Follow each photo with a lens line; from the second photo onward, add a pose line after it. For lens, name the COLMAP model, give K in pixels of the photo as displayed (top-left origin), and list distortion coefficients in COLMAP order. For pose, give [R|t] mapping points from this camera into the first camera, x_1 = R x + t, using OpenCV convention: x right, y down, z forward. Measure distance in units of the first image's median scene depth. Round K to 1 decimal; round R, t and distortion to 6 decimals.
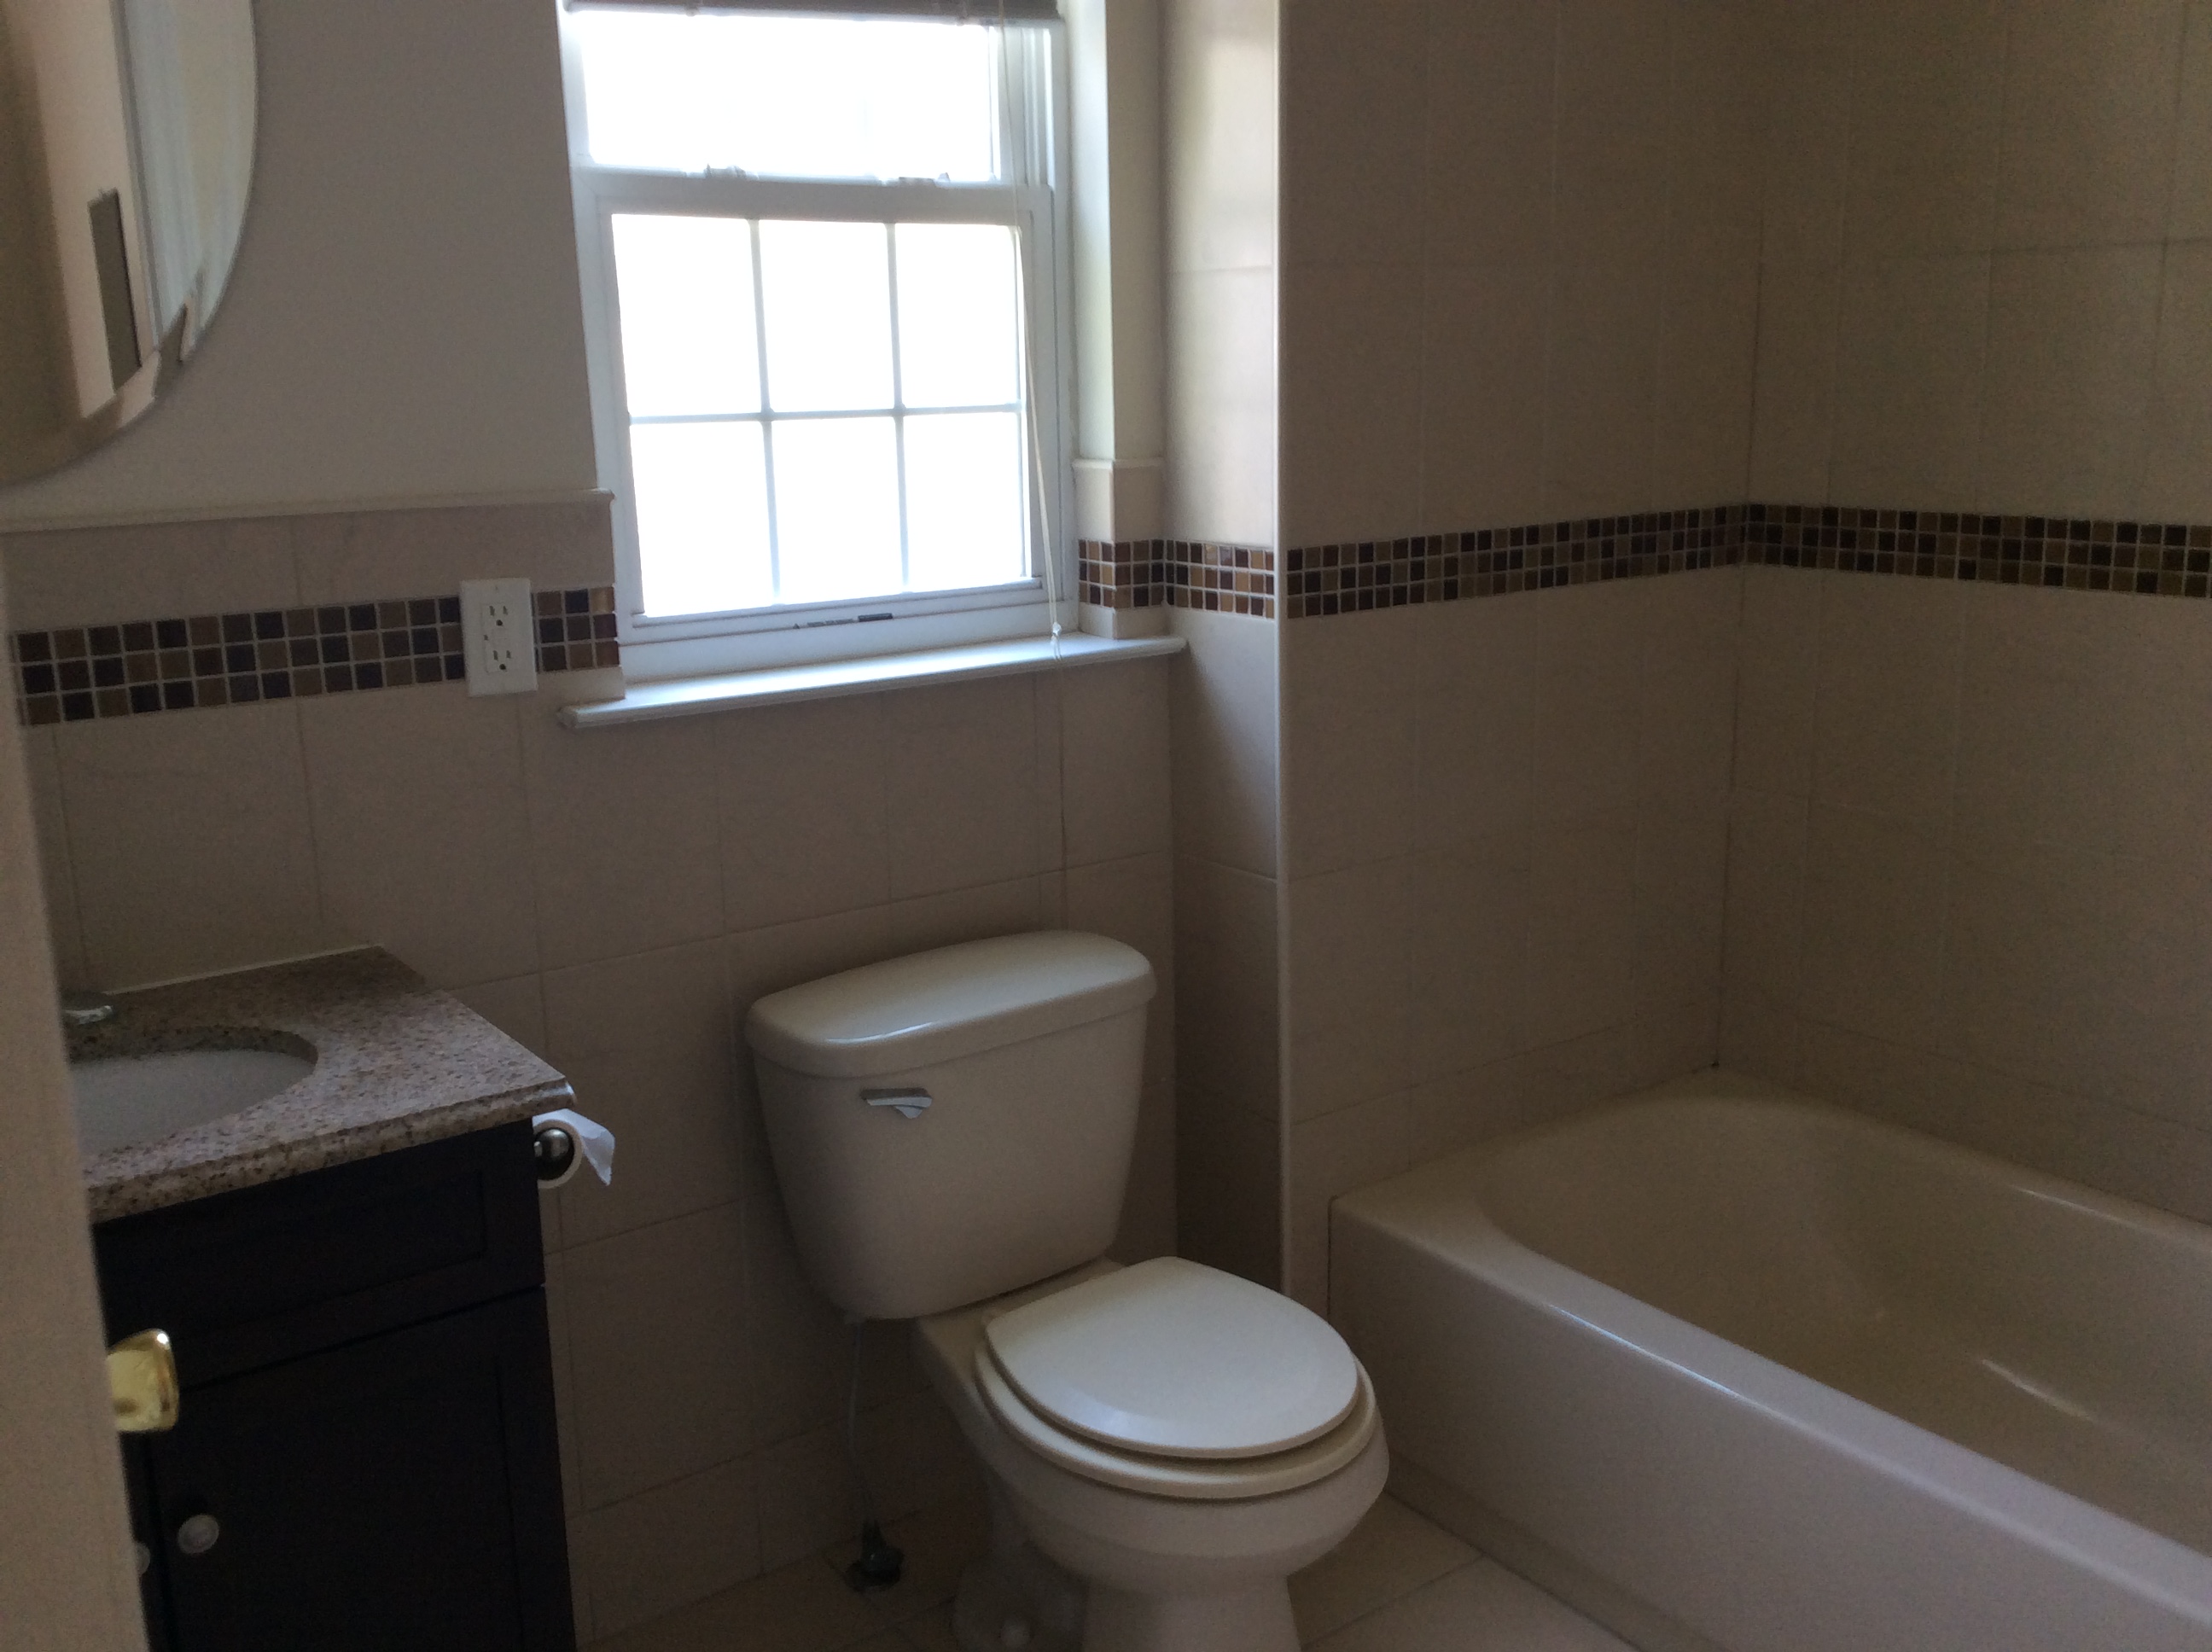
lens RADIAL K [[2009.6, 0, 1106.0], [0, 2009.6, 826.0], [0, 0, 1]] dist [0.072339, -0.143449]
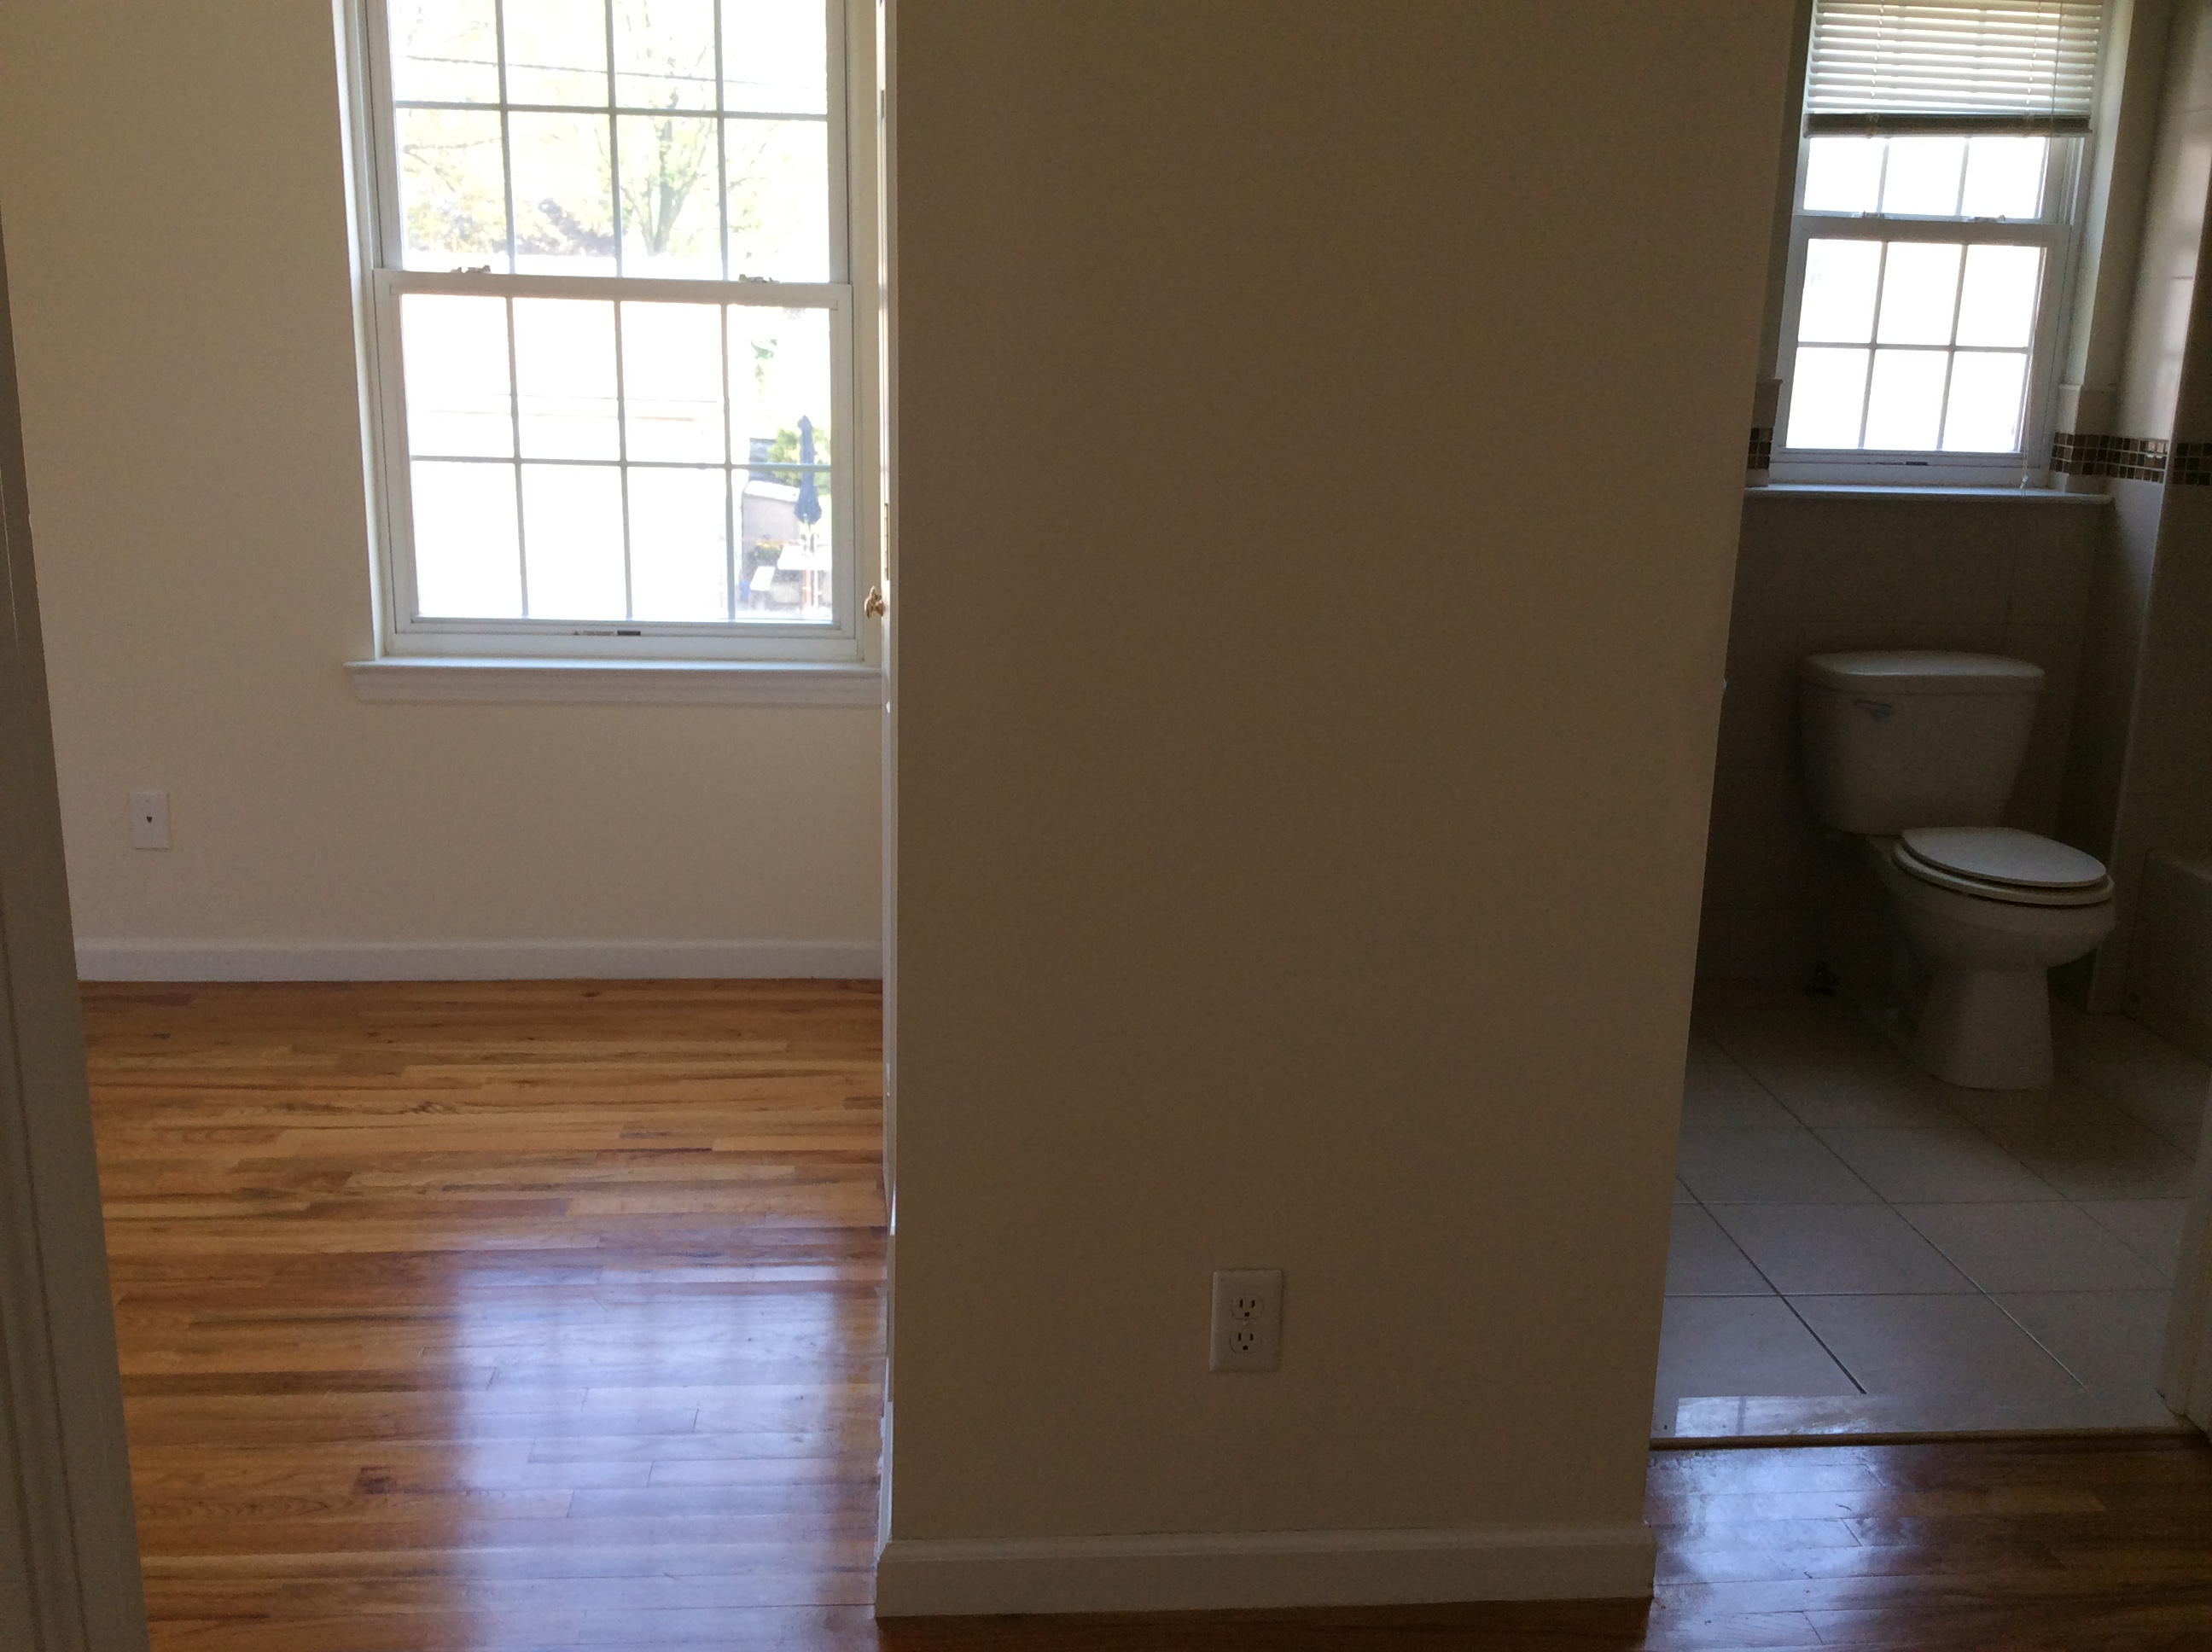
lens RADIAL K [[2009.6, 0, 1106.0], [0, 2009.6, 826.0], [0, 0, 1]] dist [0.072339, -0.143449]
pose [[0.866784, 0.171427, -0.468293, 0.158345], [-0.158673, 0.985062, 0.066904, 0.205372], [0.472767, 0.016315, 0.881037, -0.906269]]
